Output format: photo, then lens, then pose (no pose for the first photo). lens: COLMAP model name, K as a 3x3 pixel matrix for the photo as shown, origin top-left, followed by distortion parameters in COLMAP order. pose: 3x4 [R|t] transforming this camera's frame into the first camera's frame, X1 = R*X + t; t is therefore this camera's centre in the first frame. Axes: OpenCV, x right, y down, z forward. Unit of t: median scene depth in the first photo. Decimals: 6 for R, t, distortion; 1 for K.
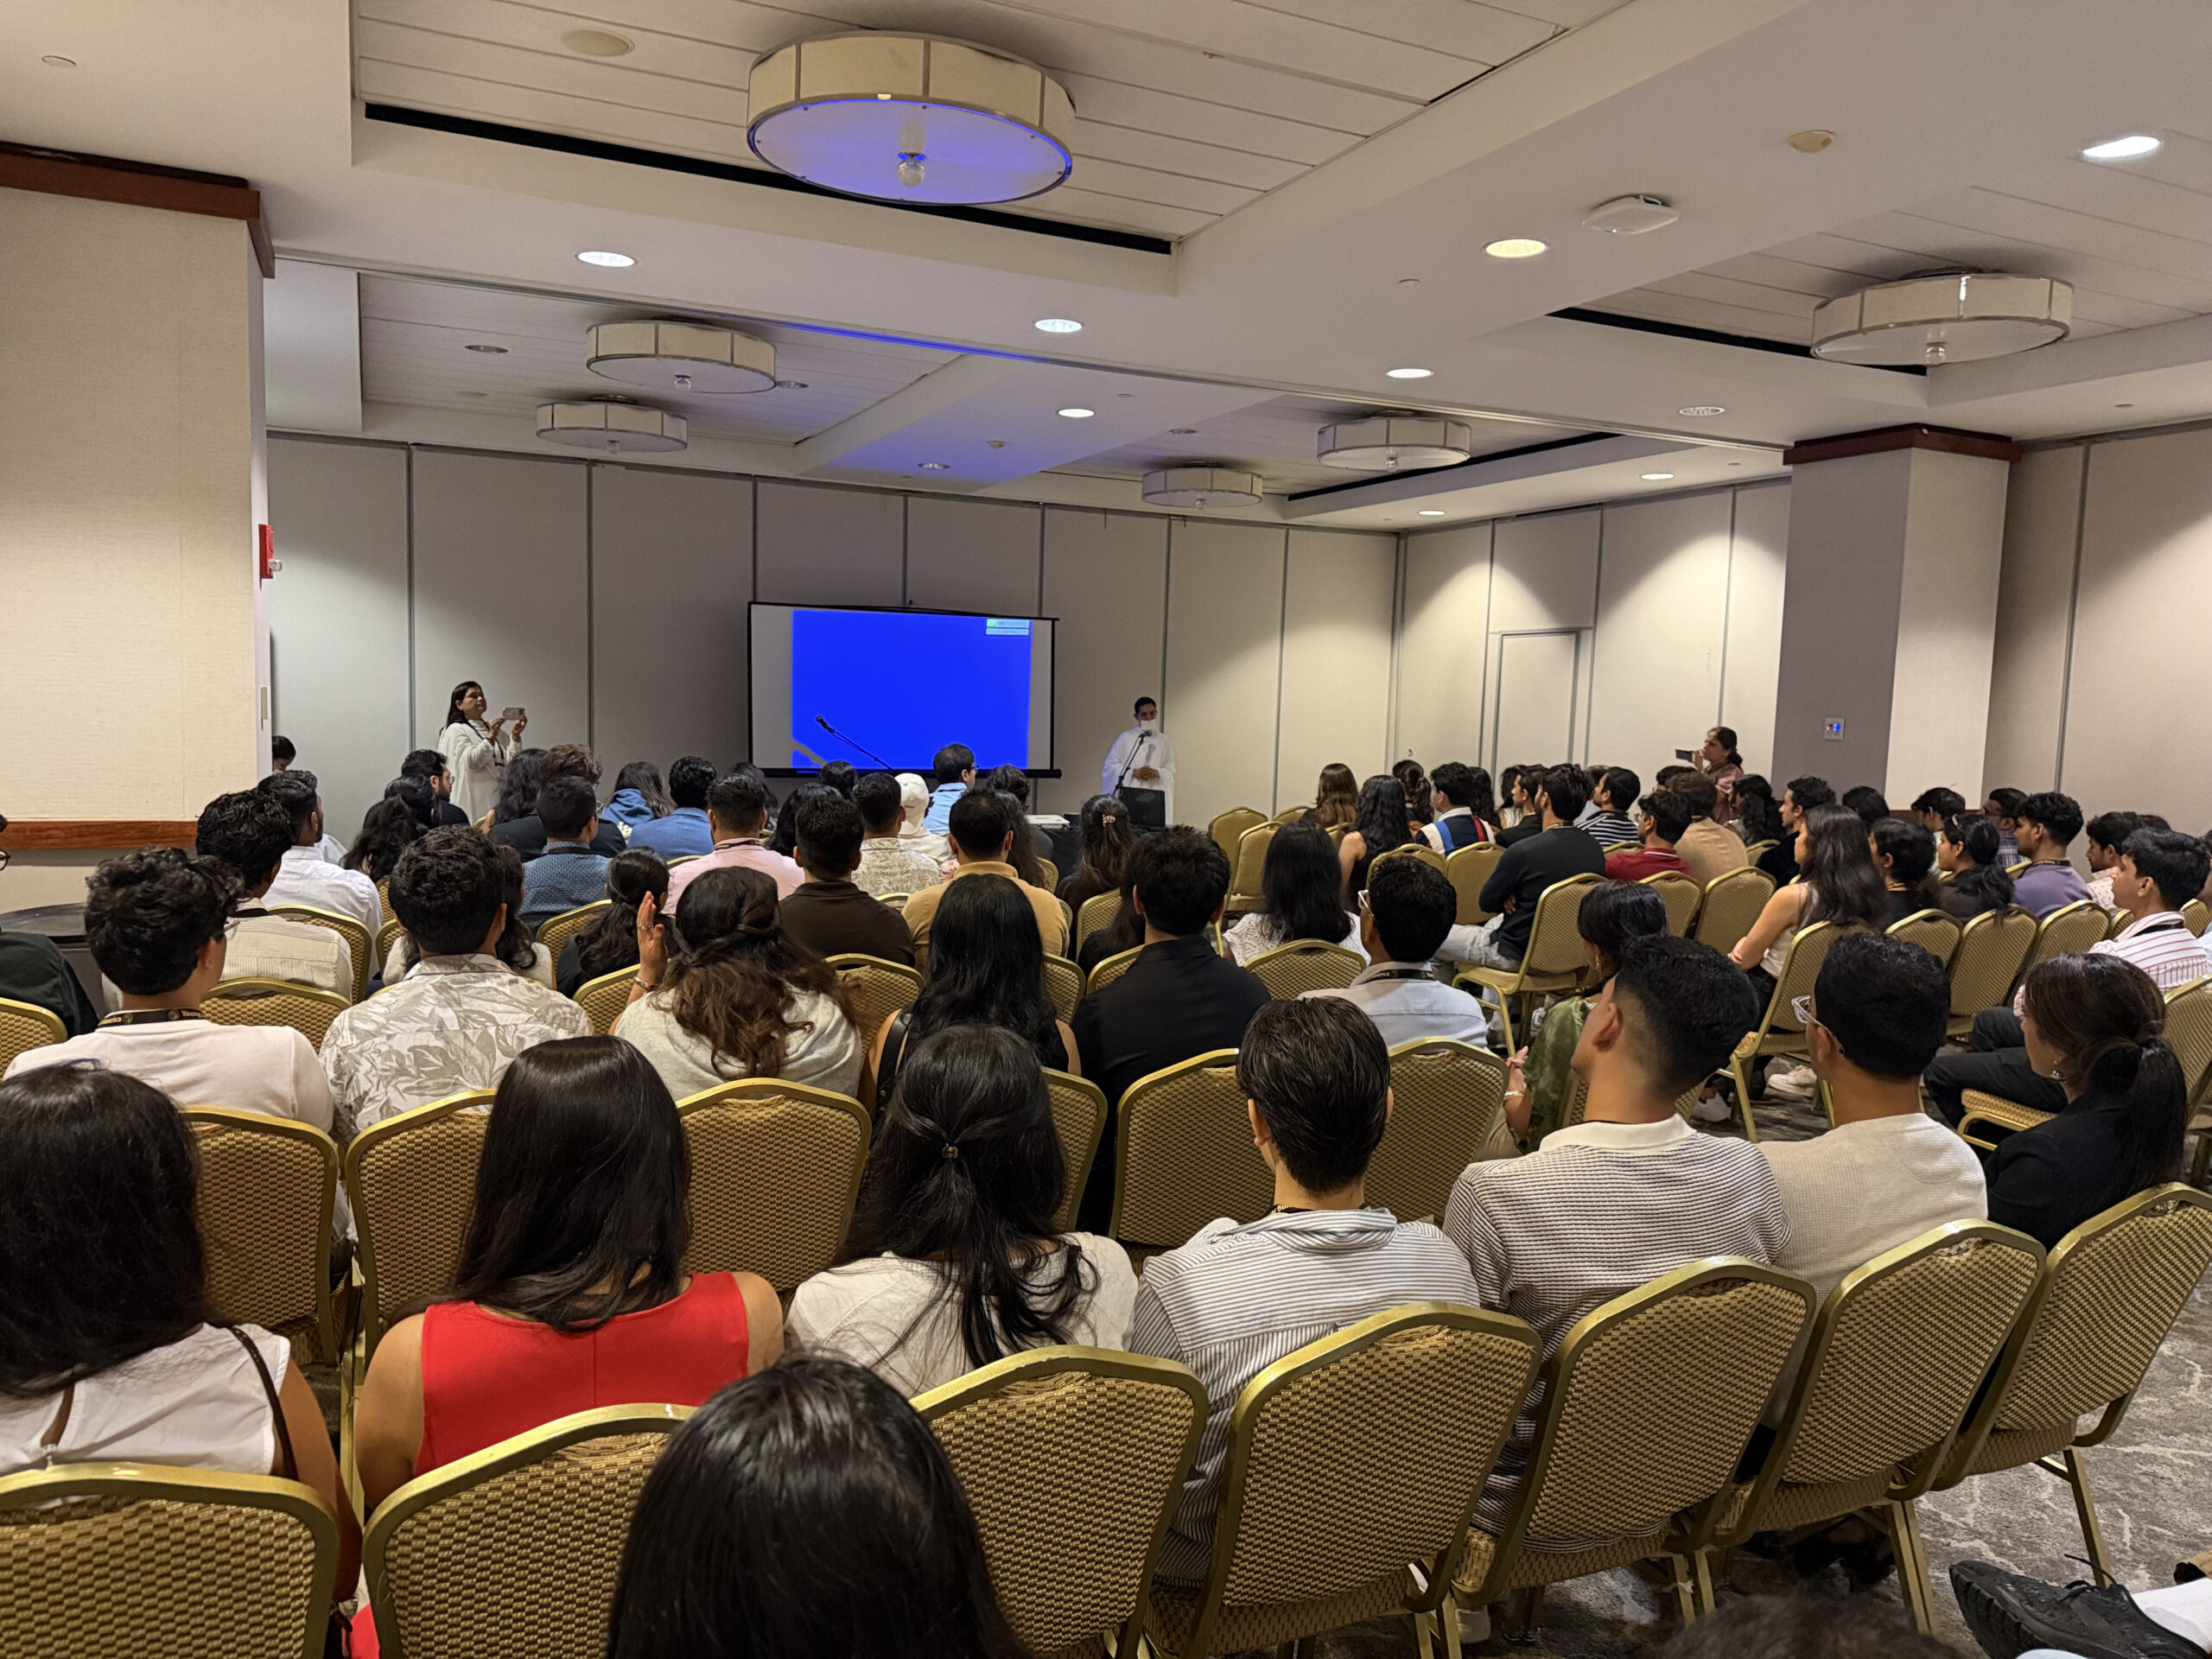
lens RADIAL K [[1537.0, 0, 1106.0], [0, 1537.0, 829.5], [0, 0, 1]] dist [0.002147, -0.000646]
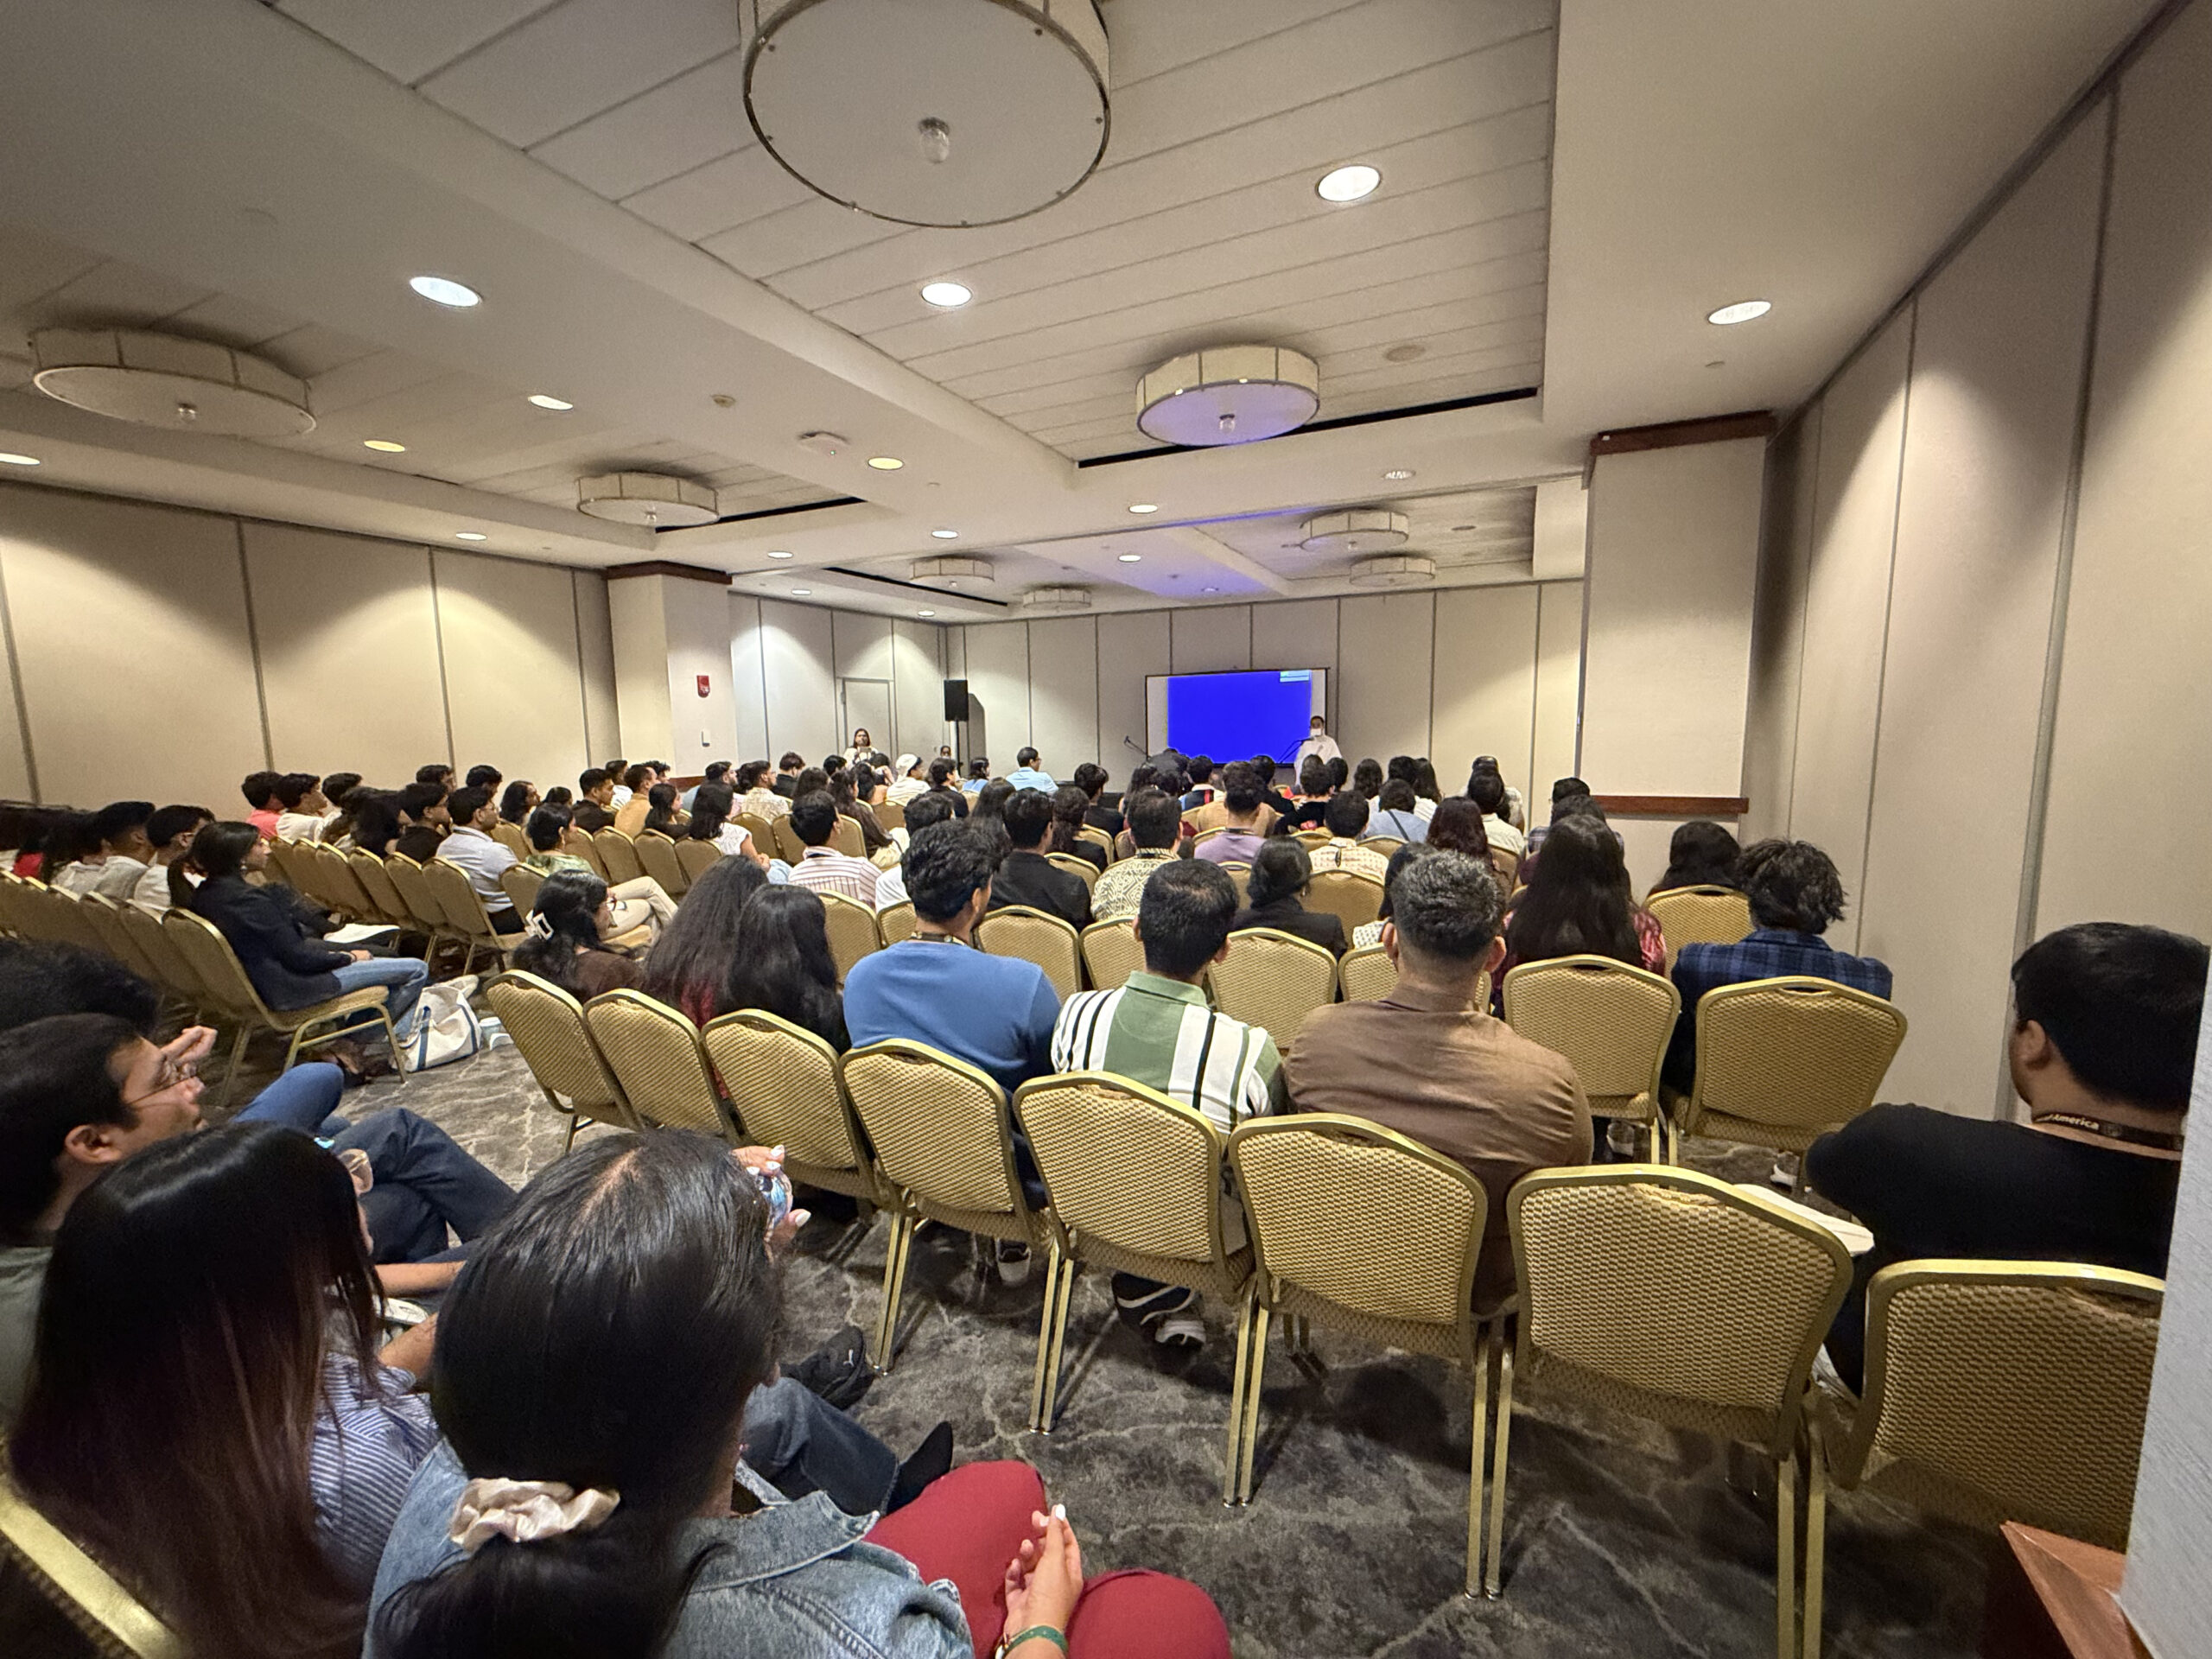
lens RADIAL K [[884.6, 0, 1106.0], [0, 884.6, 829.5], [0, 0, 1]] dist [-0.018005, 0.000016]
pose [[0.647286, 0.047205, -0.760784, 0.642983], [-0.028637, 0.998882, 0.037614, -0.000914], [0.761709, -0.002560, 0.647914, 0.281805]]
